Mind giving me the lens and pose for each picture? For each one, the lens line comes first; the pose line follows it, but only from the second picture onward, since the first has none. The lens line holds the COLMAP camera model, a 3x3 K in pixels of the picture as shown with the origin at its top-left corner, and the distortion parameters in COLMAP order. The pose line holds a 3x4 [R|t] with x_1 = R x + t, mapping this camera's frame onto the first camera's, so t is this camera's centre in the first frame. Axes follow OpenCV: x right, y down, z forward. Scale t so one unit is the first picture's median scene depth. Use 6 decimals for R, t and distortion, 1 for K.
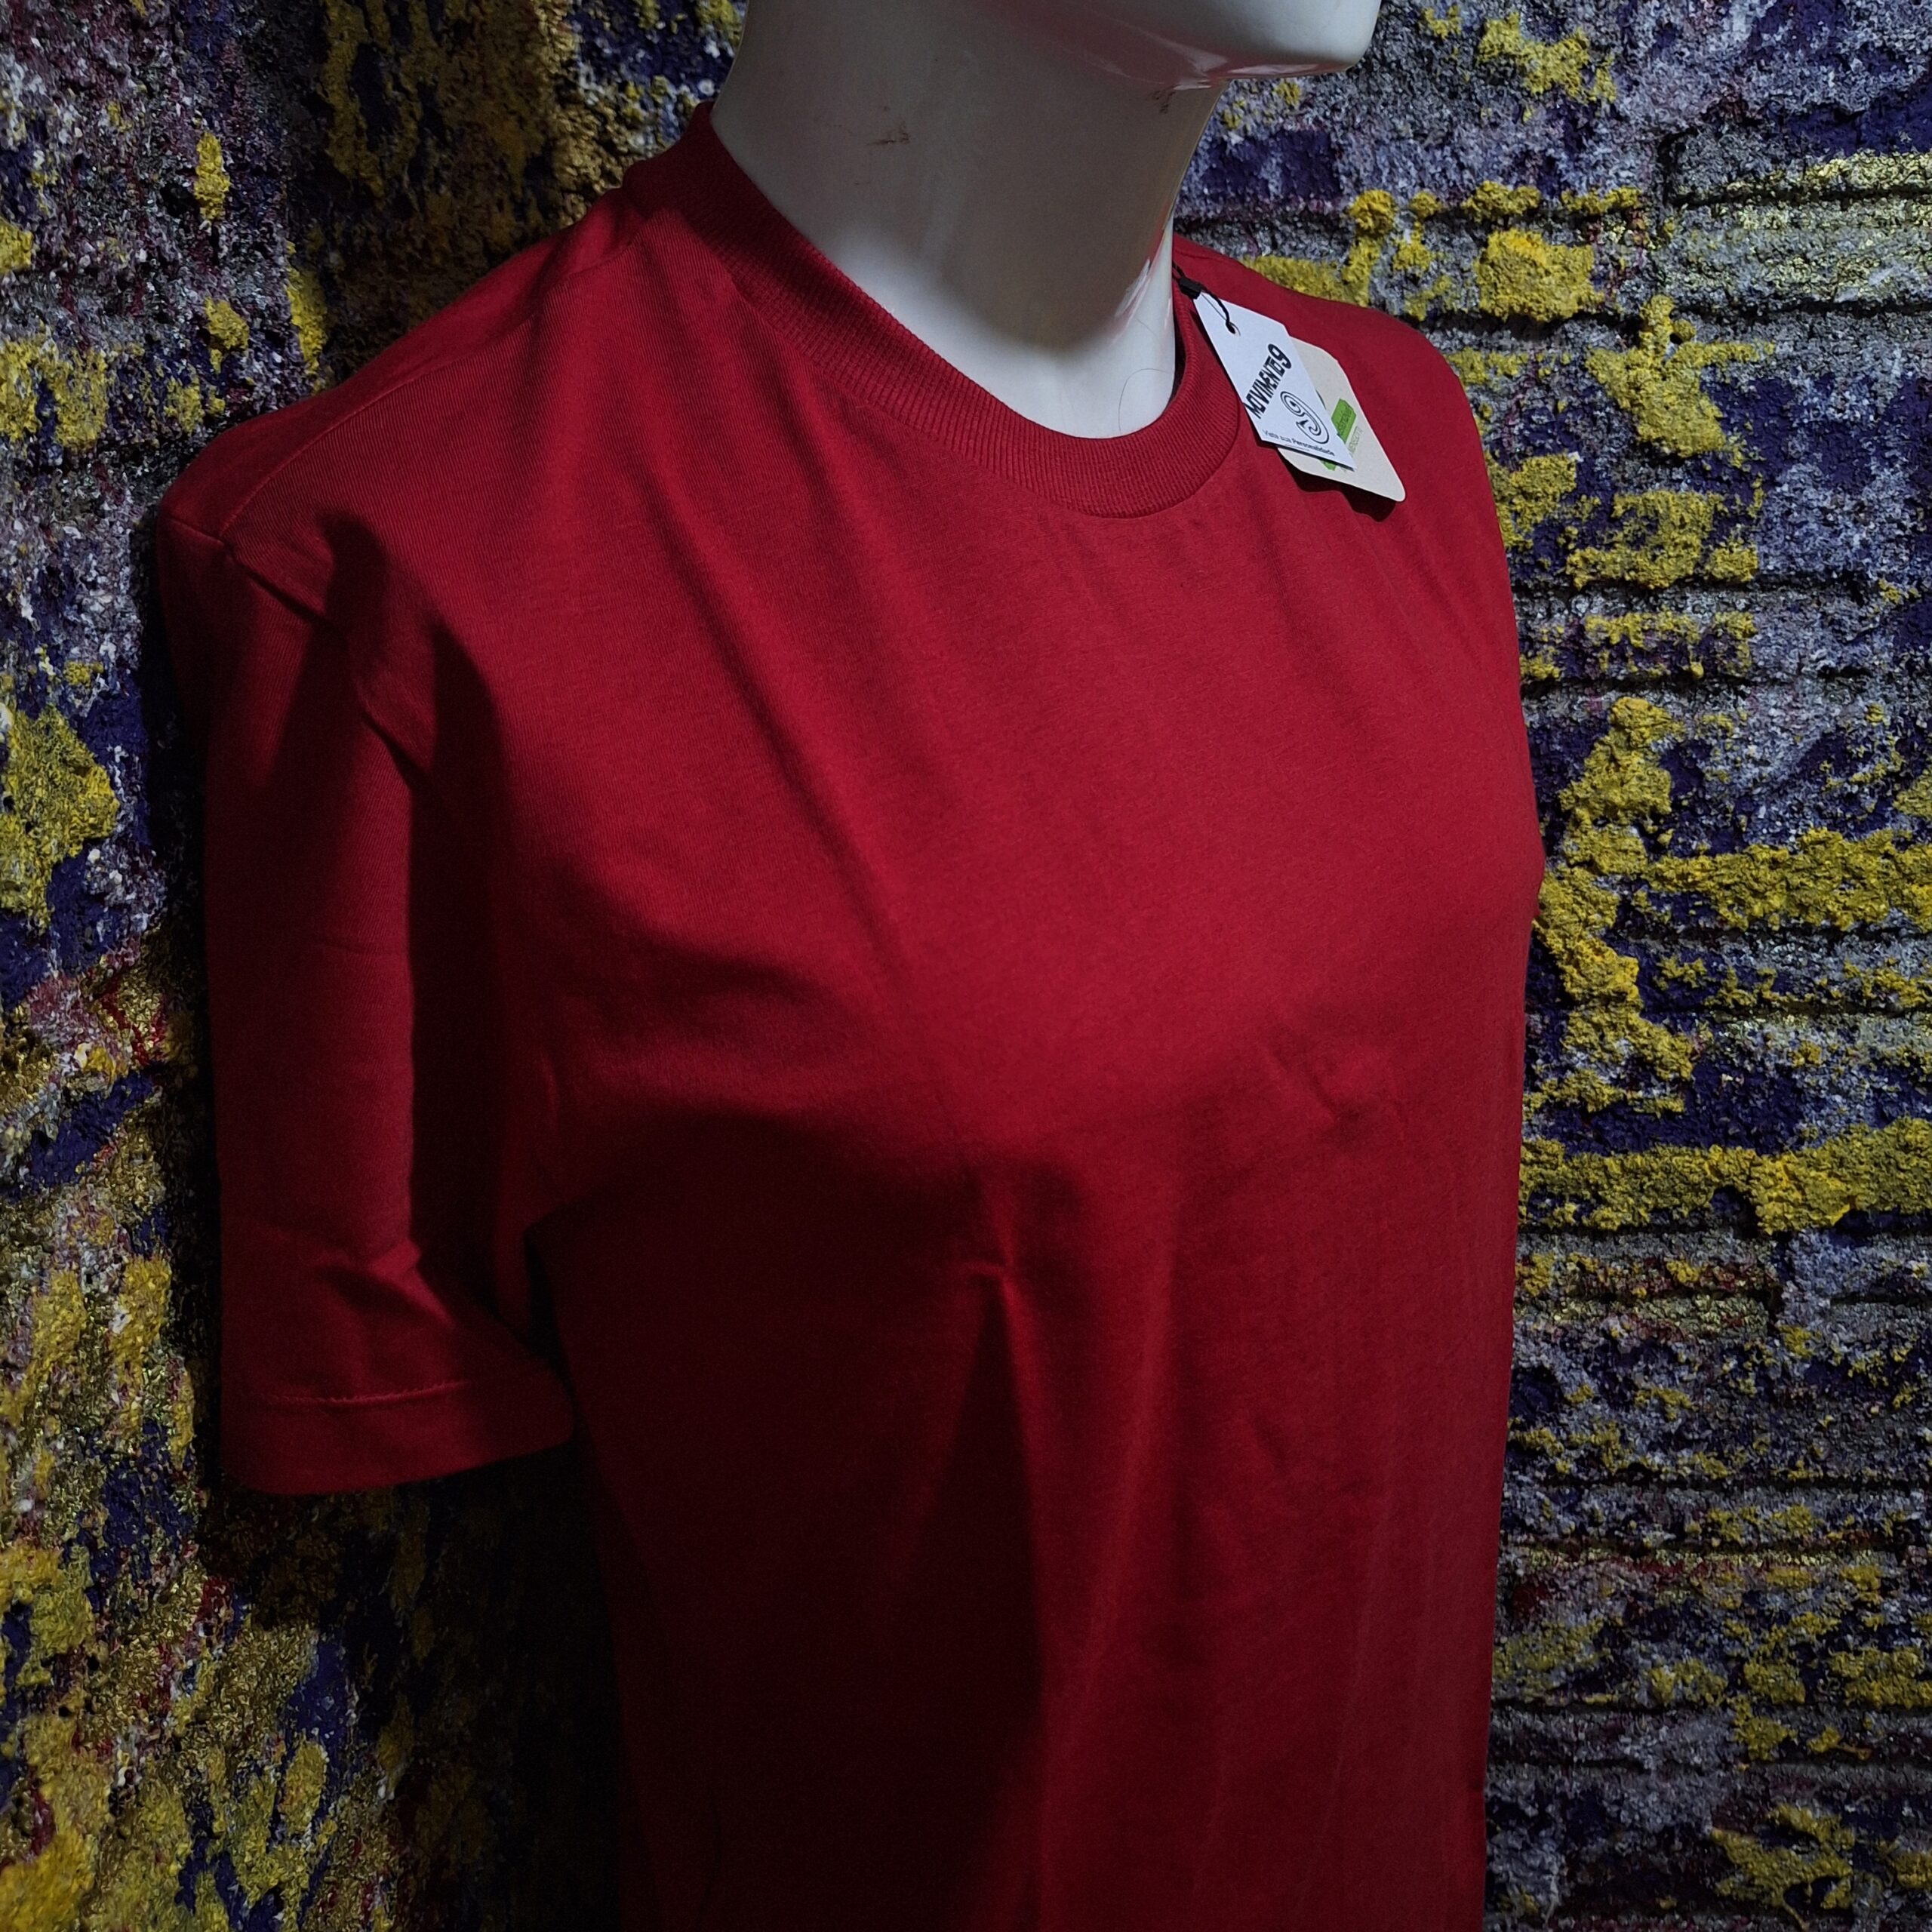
lens RADIAL K [[1836.0, 0, 1009.3], [0, 1836.0, 930.4], [0, 0, 1]] dist [0.098840, -0.159499]
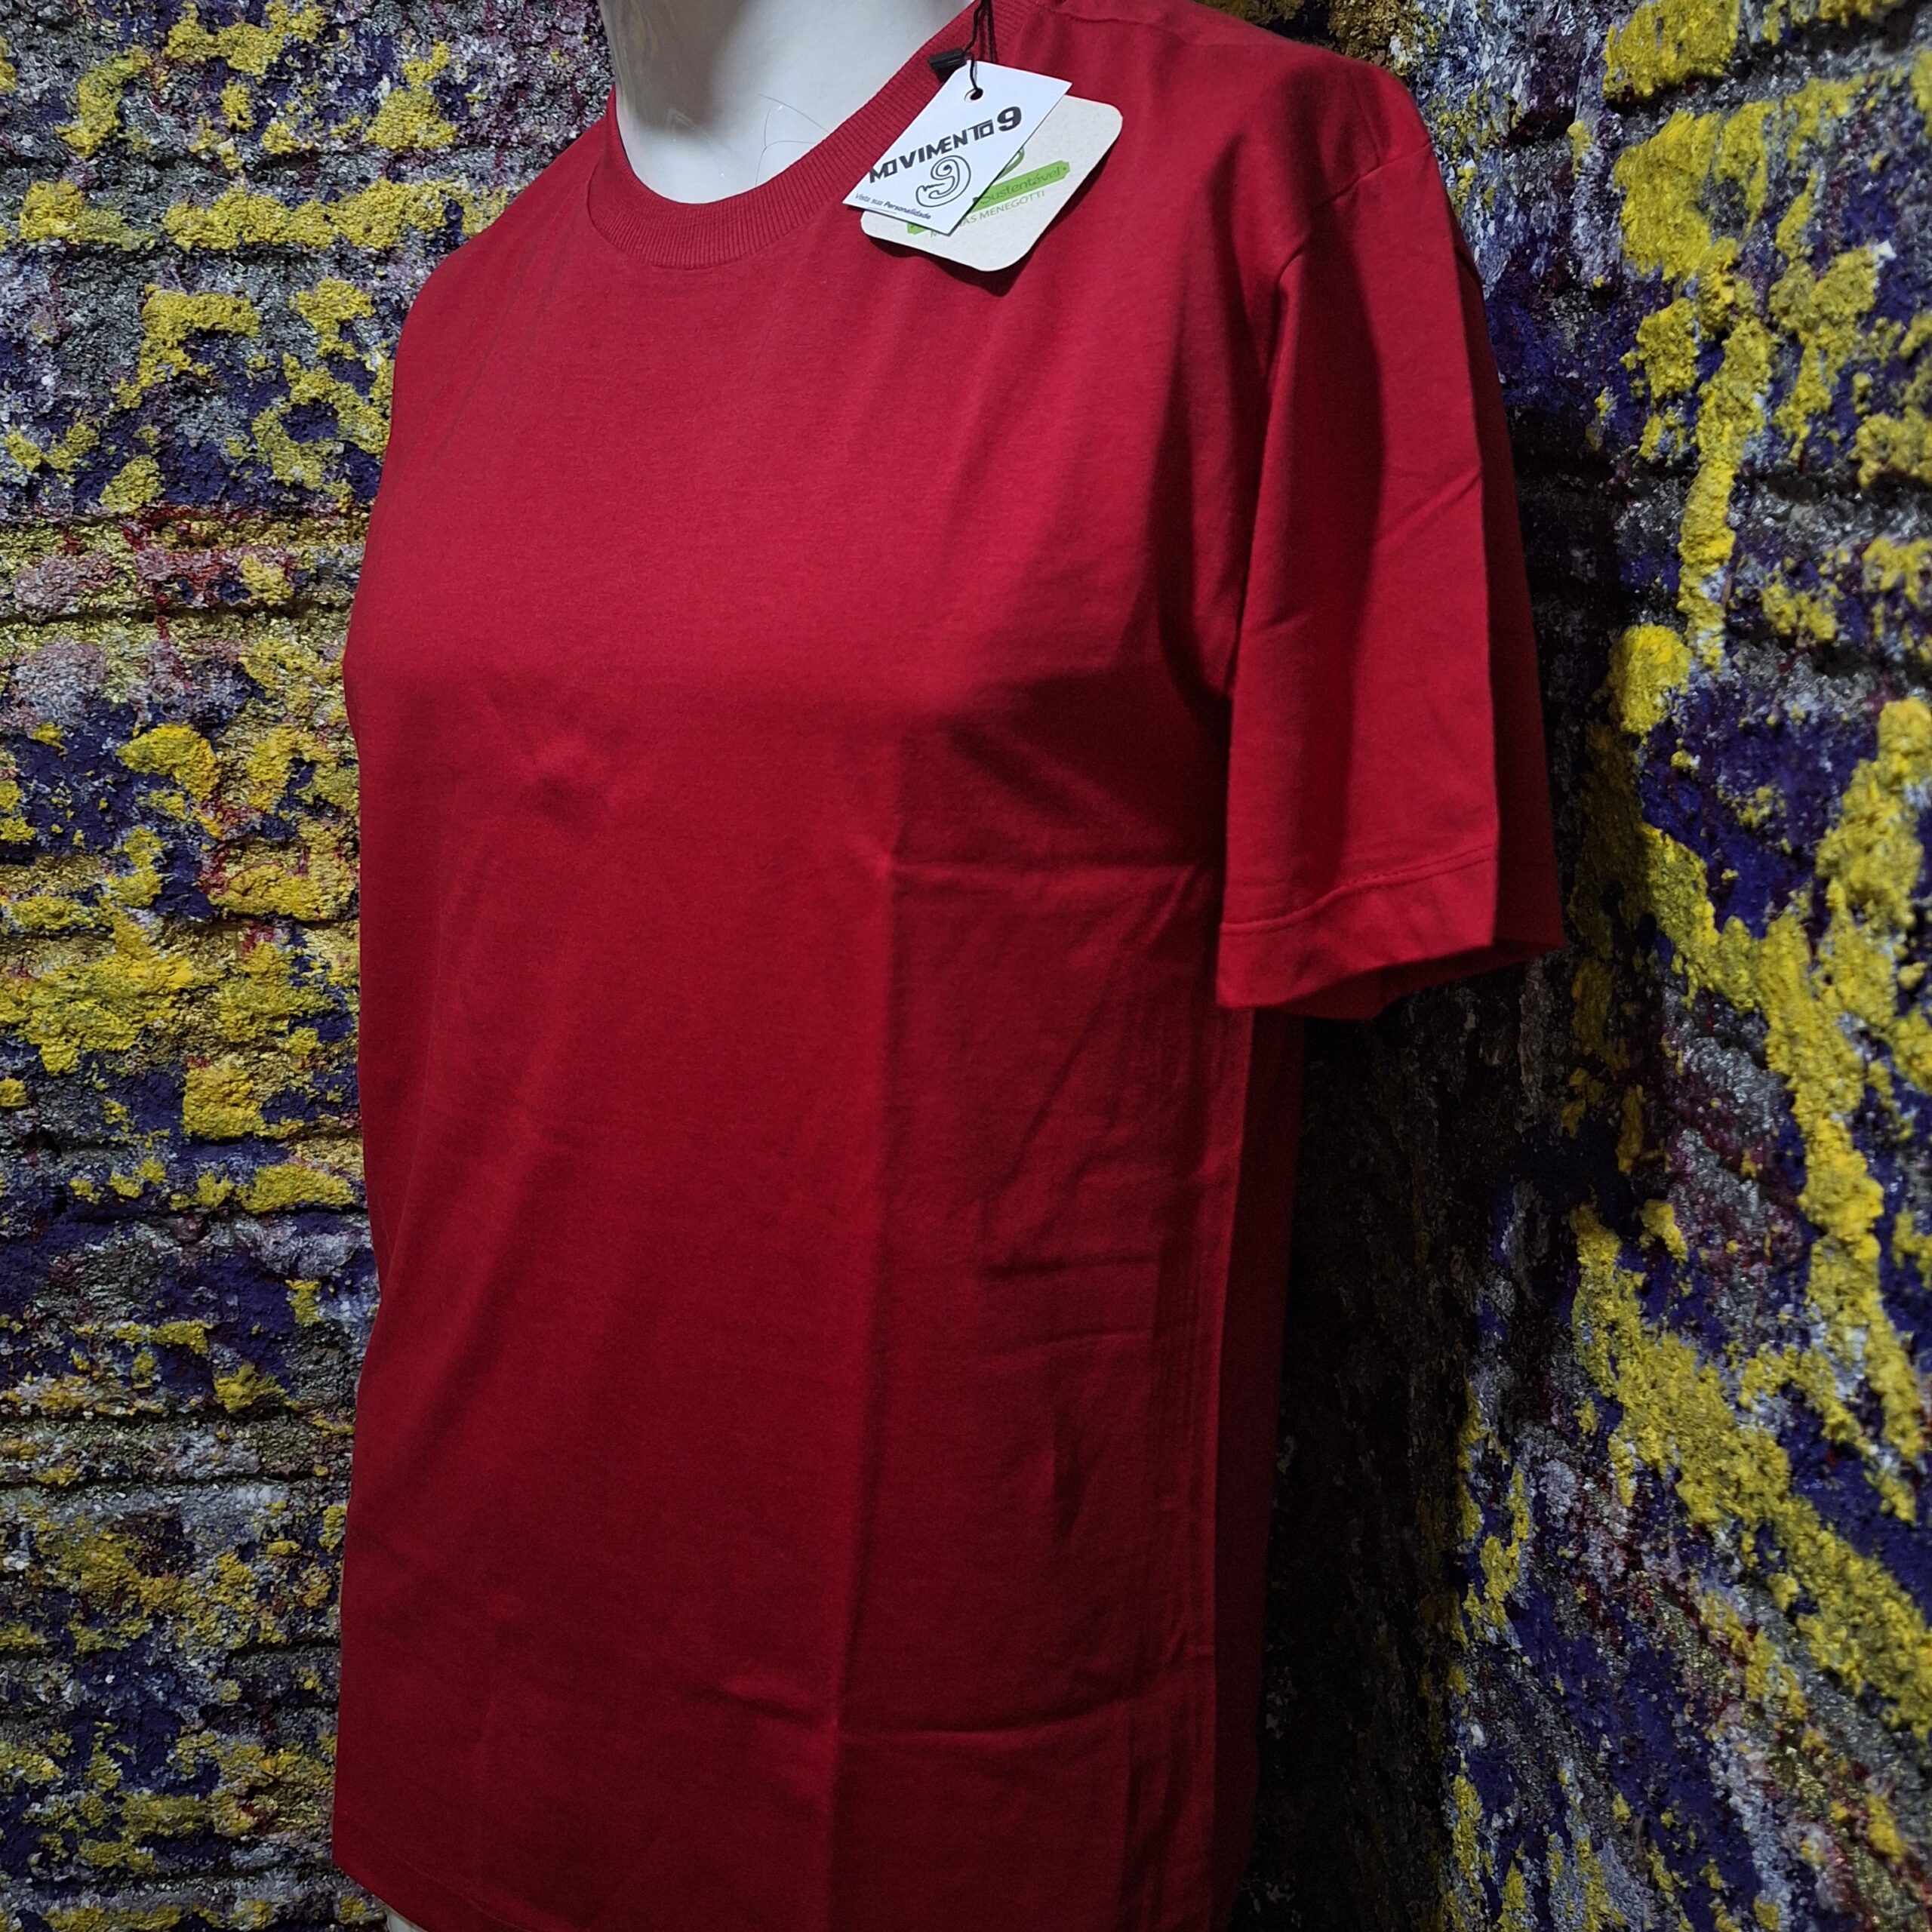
lens RADIAL K [[1820.3, 0, 962.9], [0, 1820.3, 935.9], [0, 0, 1]] dist [0.096102, -0.135447]
pose [[0.130724, 0.299563, -0.945078, 0.862328], [-0.307107, 0.918606, 0.248693, -0.116313], [0.942654, 0.257730, 0.212082, 0.663853]]
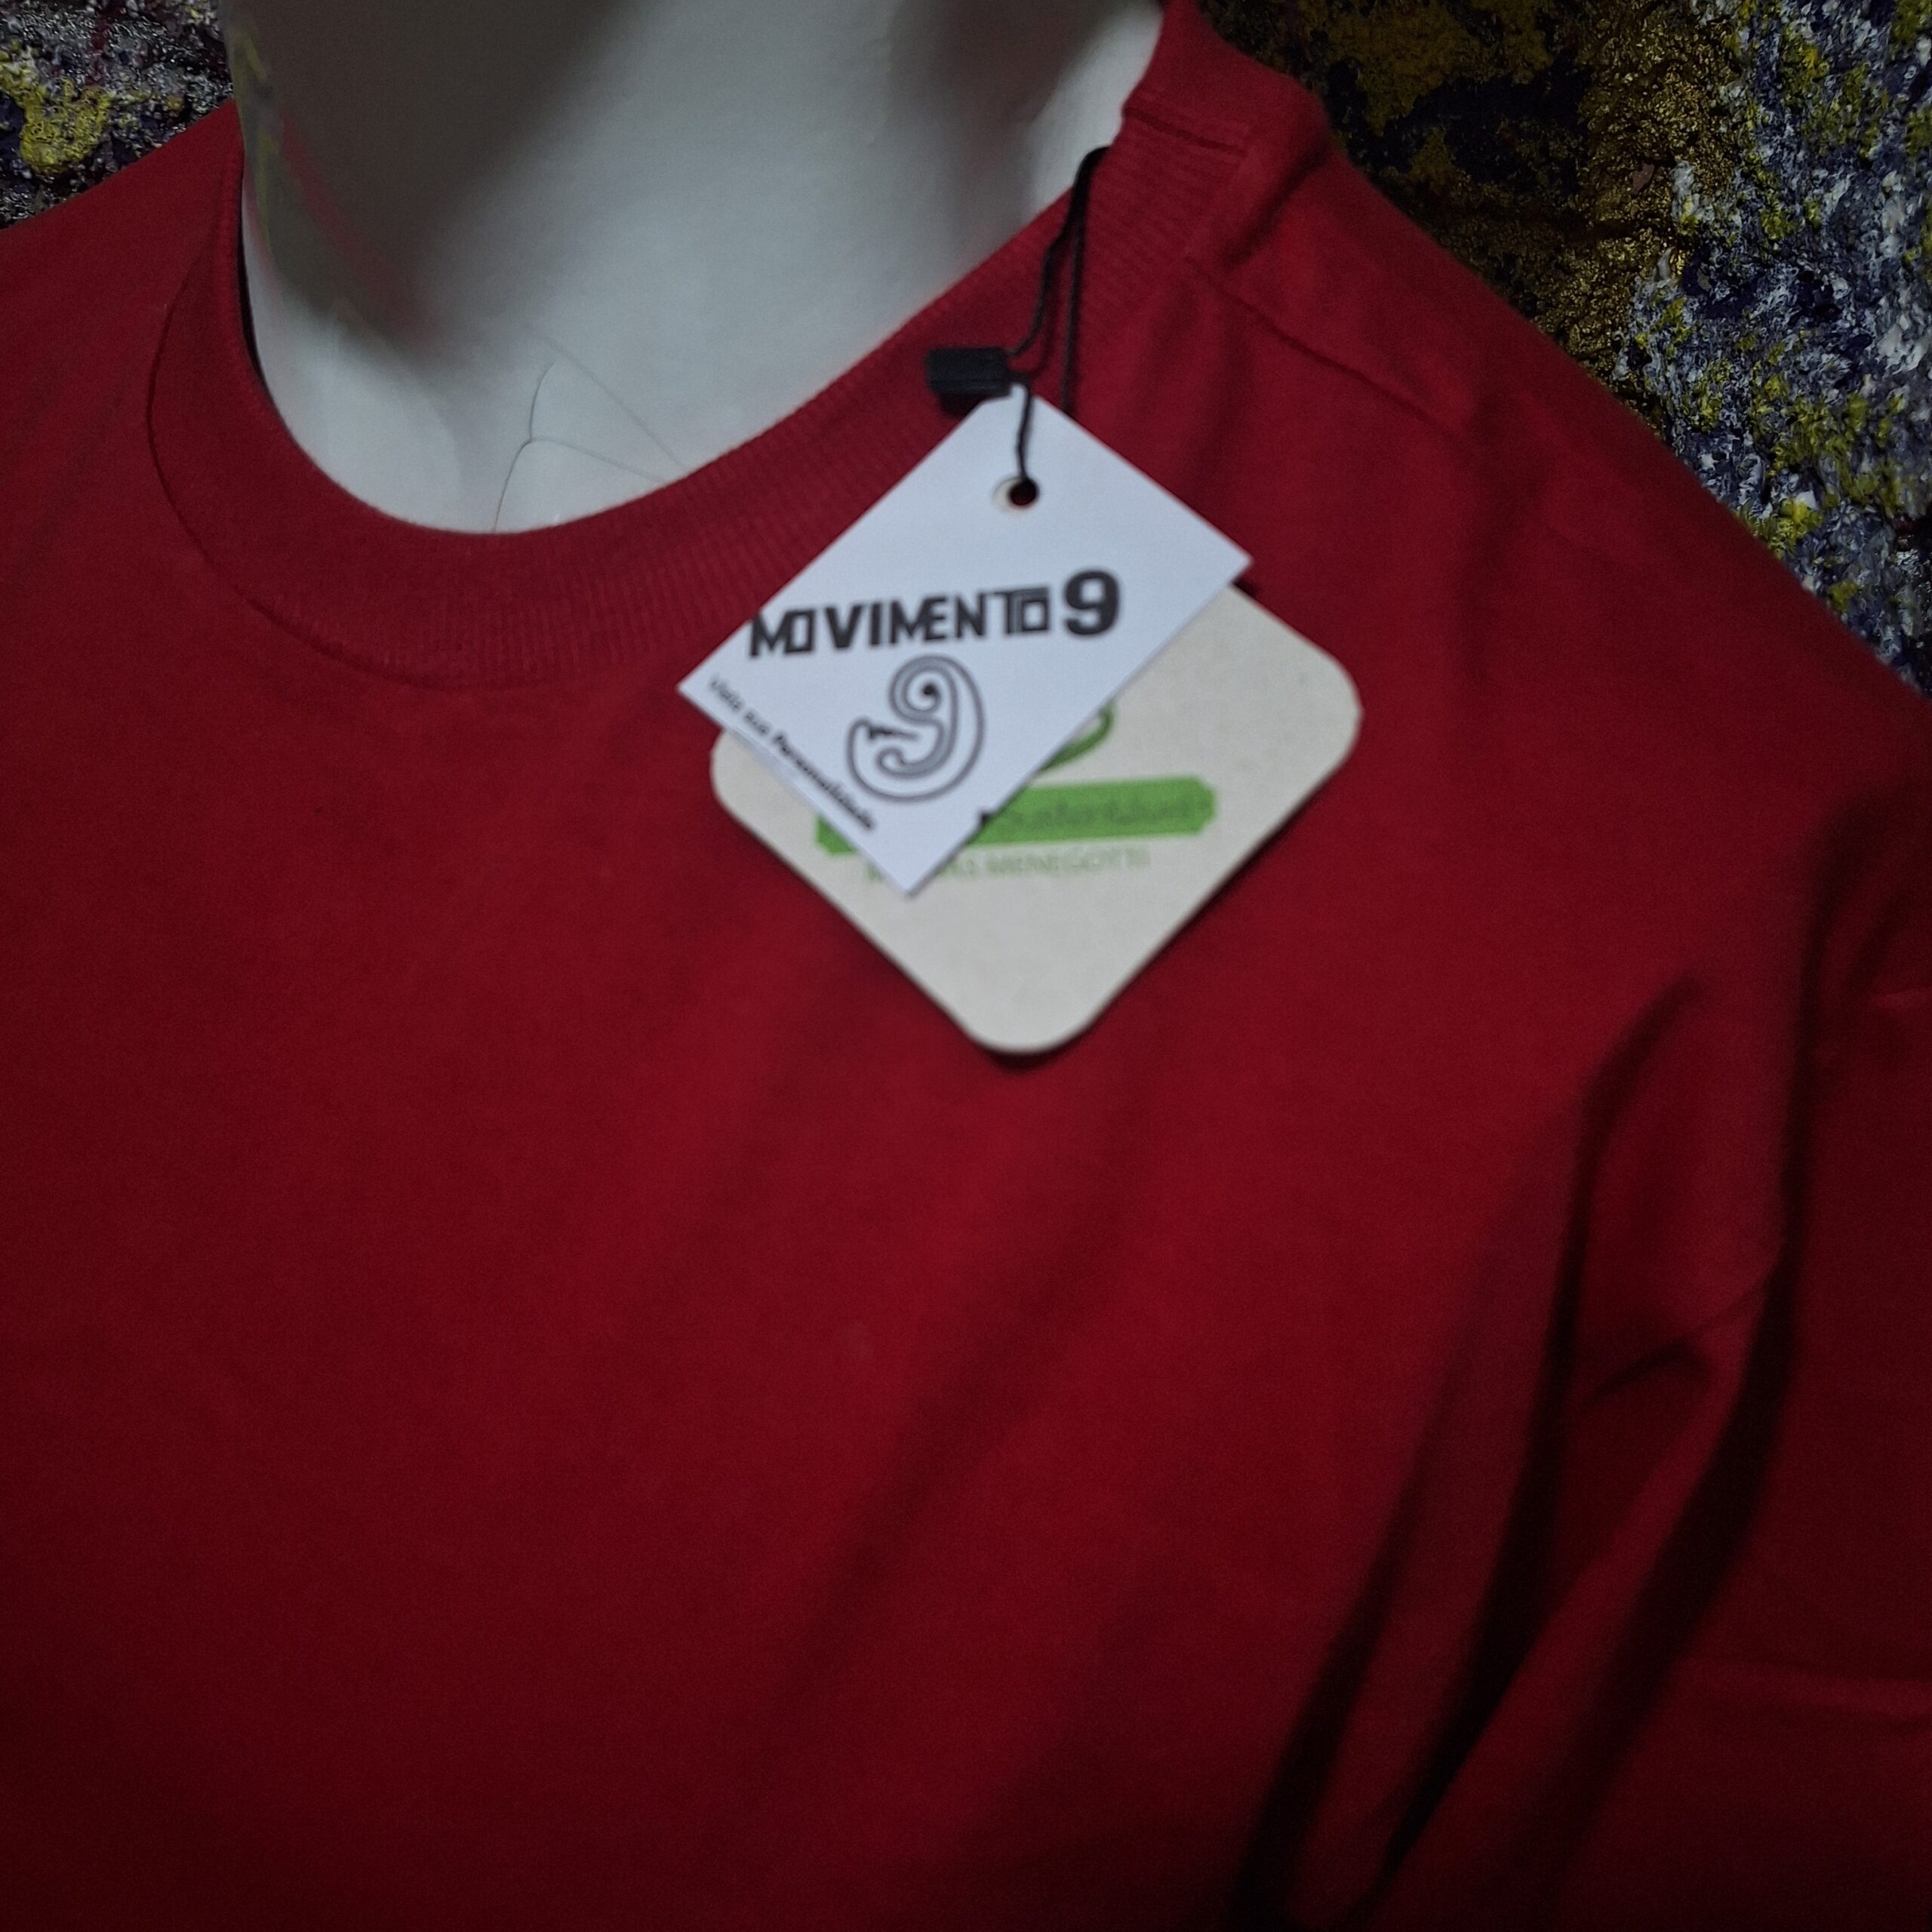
lens RADIAL K [[1836.1, 0, 973.9], [0, 1836.1, 928.1], [0, 0, 1]] dist [0.057328, -0.073353]
pose [[0.176012, 0.481322, -0.858690, 0.389545], [-0.490255, 0.799293, 0.347536, -0.285349], [0.853621, 0.359807, 0.376656, 0.638544]]
